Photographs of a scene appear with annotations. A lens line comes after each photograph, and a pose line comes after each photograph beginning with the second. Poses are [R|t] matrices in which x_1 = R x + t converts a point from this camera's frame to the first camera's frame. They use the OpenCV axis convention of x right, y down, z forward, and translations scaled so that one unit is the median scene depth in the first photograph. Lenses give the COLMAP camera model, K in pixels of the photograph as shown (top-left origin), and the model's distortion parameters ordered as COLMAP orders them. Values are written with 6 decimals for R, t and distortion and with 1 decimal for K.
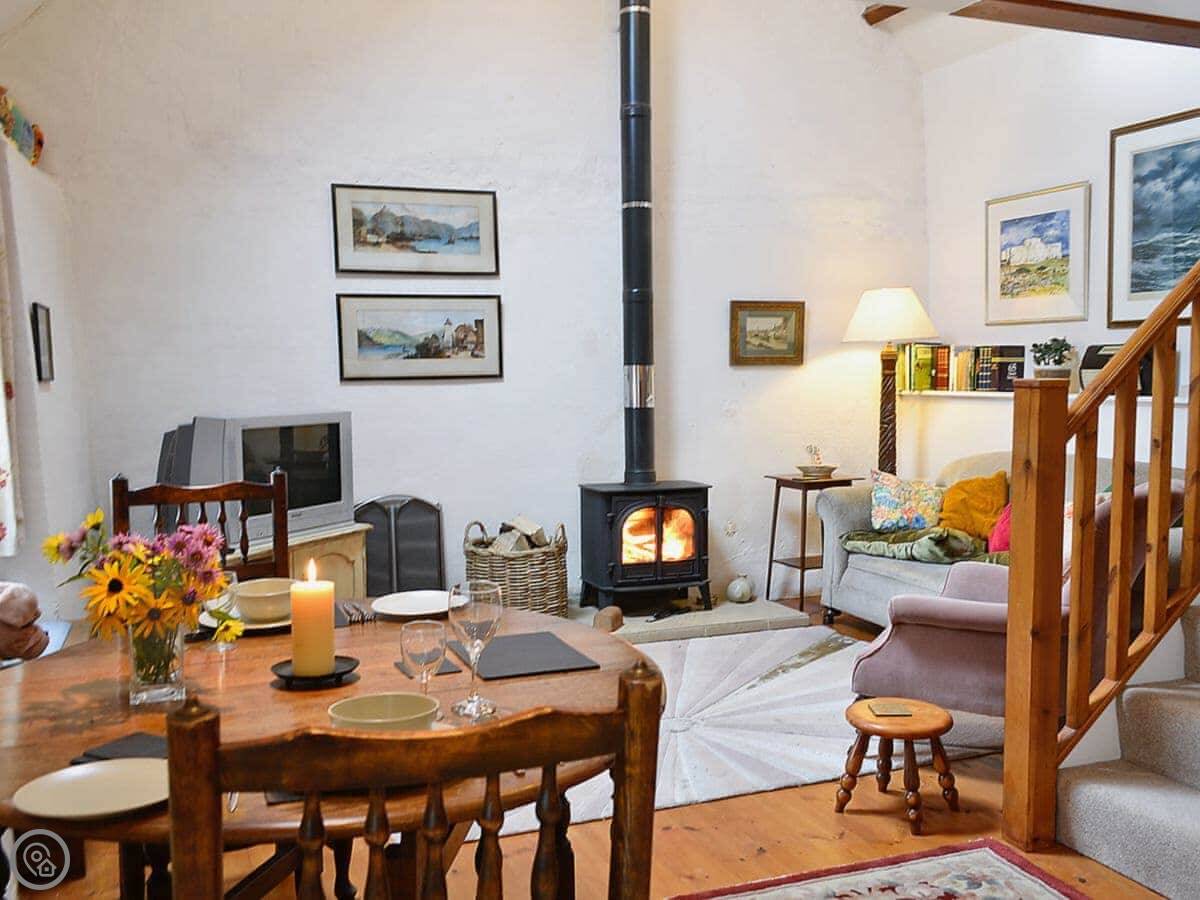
lens RADIAL K [[1154.8, 0, 600.0], [0, 1154.8, 450.0], [0, 0, 1]] dist [-0.000101, 0.000275]
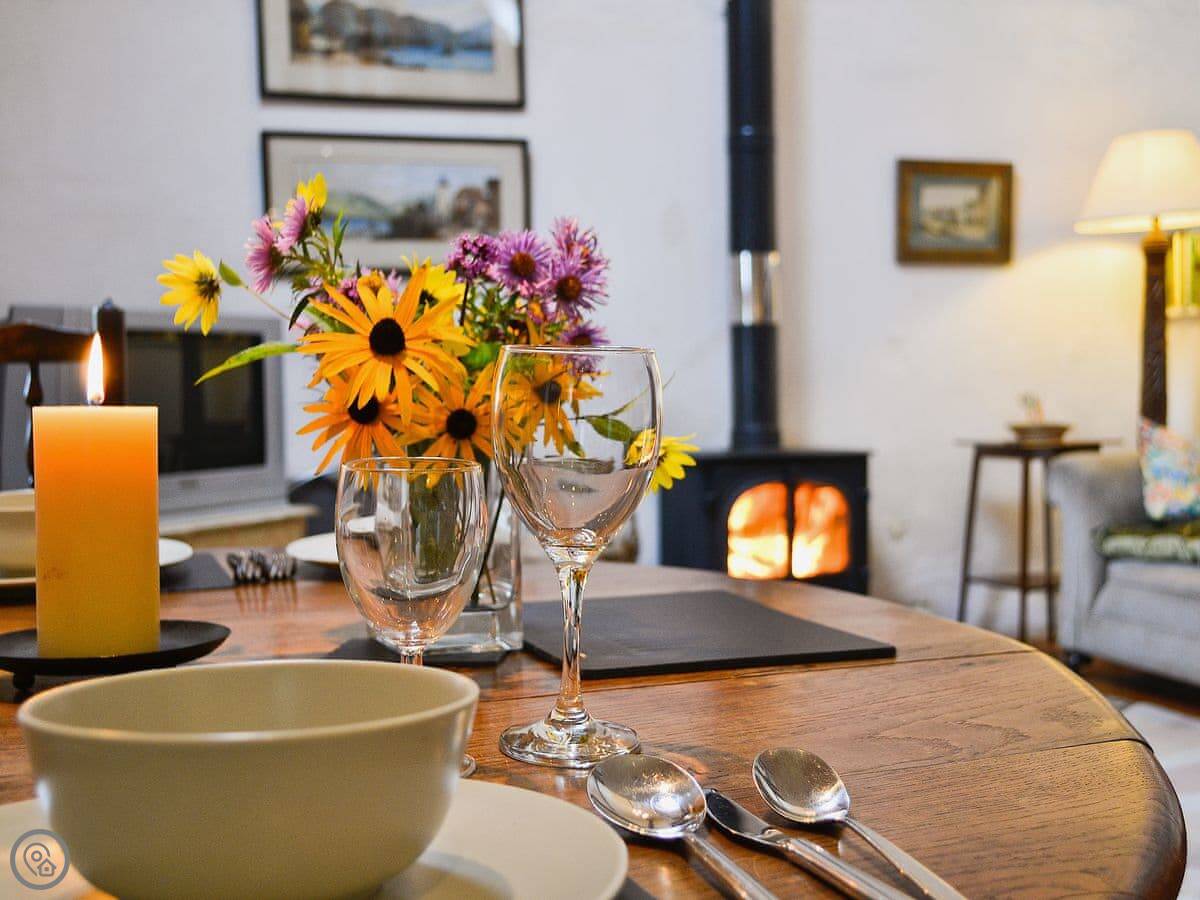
lens RADIAL K [[1560.2, 0, 600.0], [0, 1560.2, 450.0], [0, 0, 1]] dist [-0.041445, -0.036648]
pose [[0.999702, -0.000751, -0.024411, -0.027933], [0.000271, 0.999807, -0.019656, 0.046795], [0.024421, 0.019643, 0.999509, 0.177462]]
